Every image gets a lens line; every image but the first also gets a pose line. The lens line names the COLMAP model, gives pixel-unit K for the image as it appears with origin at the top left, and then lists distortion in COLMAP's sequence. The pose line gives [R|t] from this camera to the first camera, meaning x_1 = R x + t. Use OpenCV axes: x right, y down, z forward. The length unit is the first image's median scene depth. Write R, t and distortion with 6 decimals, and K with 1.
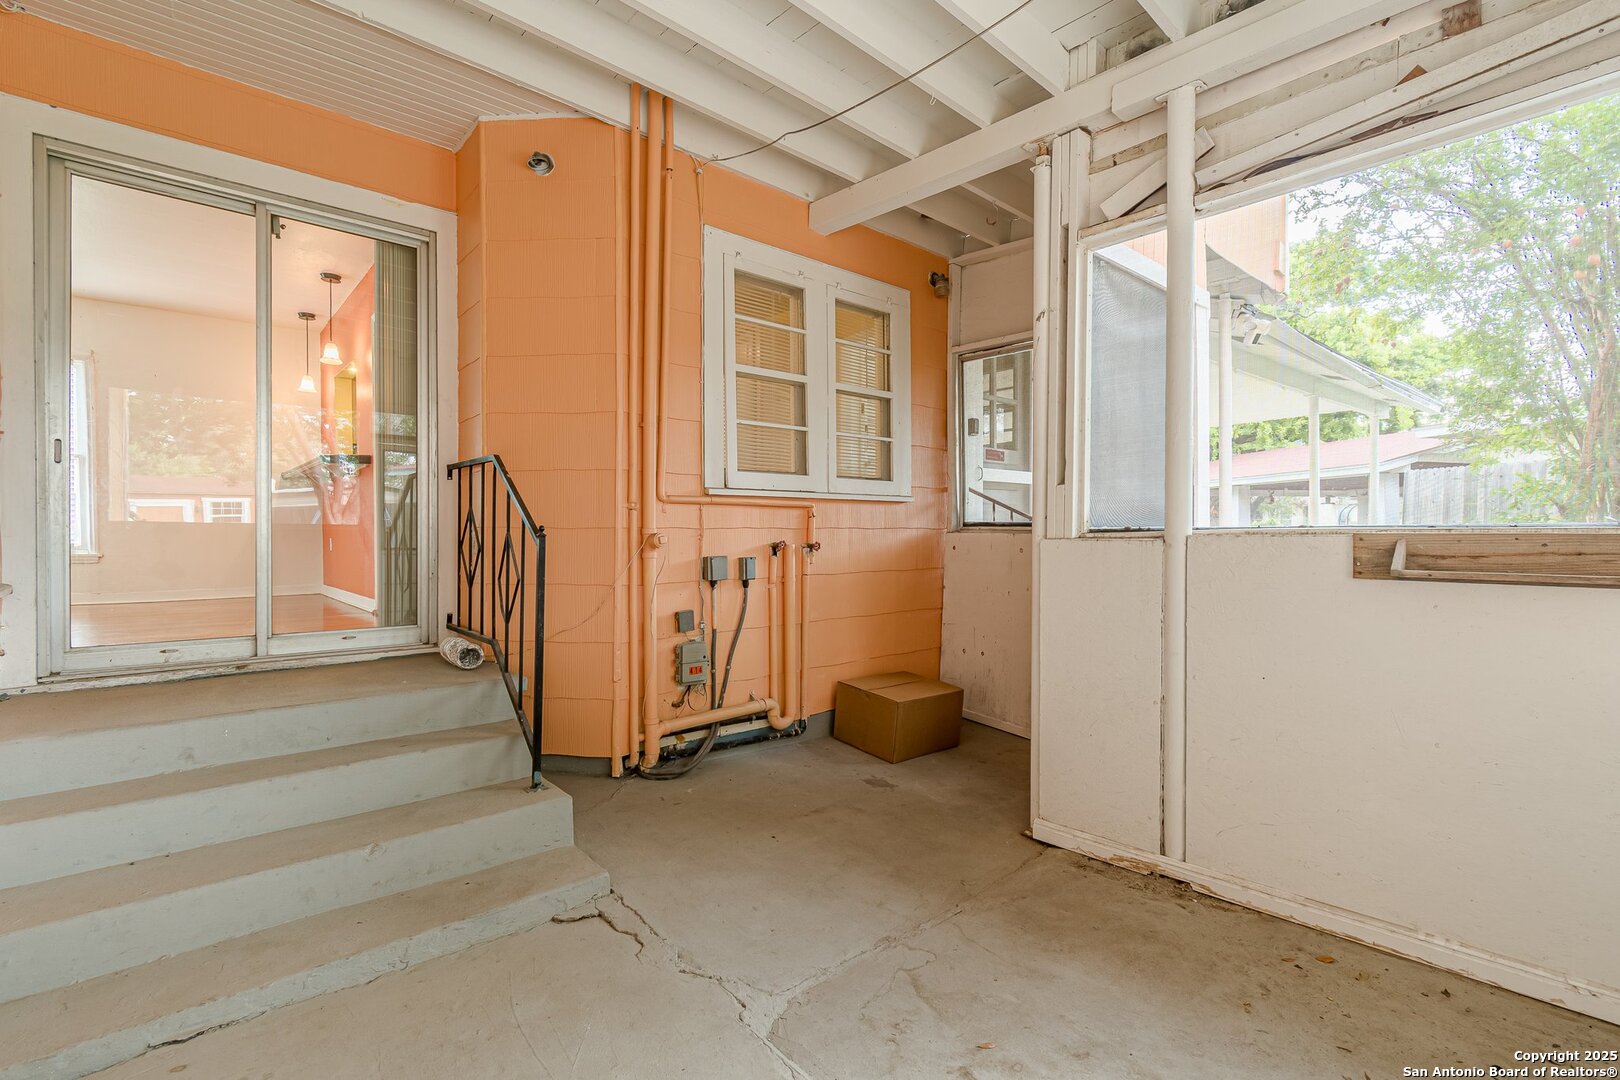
lens RADIAL K [[723.8, 0, 813.1], [0, 723.8, 528.3], [0, 0, 1]] dist [0.001135, -0.000628]
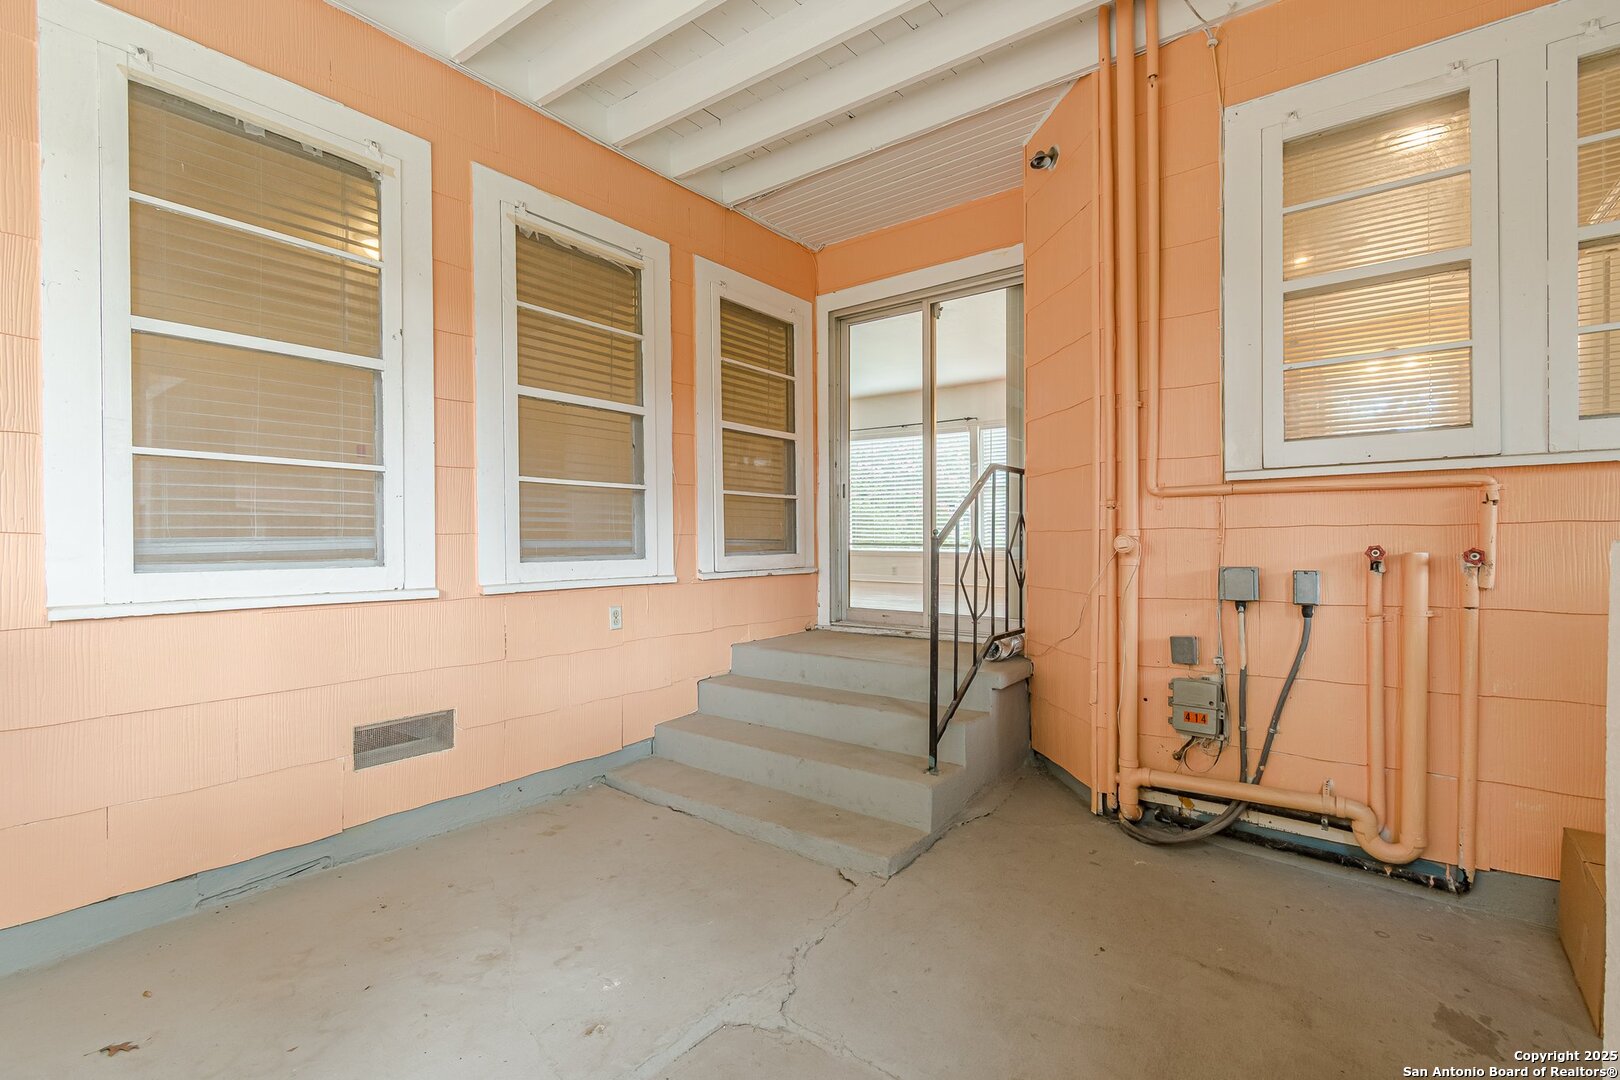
lens RADIAL K [[721.9, 0, 812.1], [0, 721.9, 538.5], [0, 0, 1]] dist [0.001615, -0.000939]
pose [[0.208765, -0.004570, -0.977955, 0.486095], [0.011472, 0.999932, -0.002224, 0.007391], [0.977899, -0.010755, 0.208803, 0.456470]]
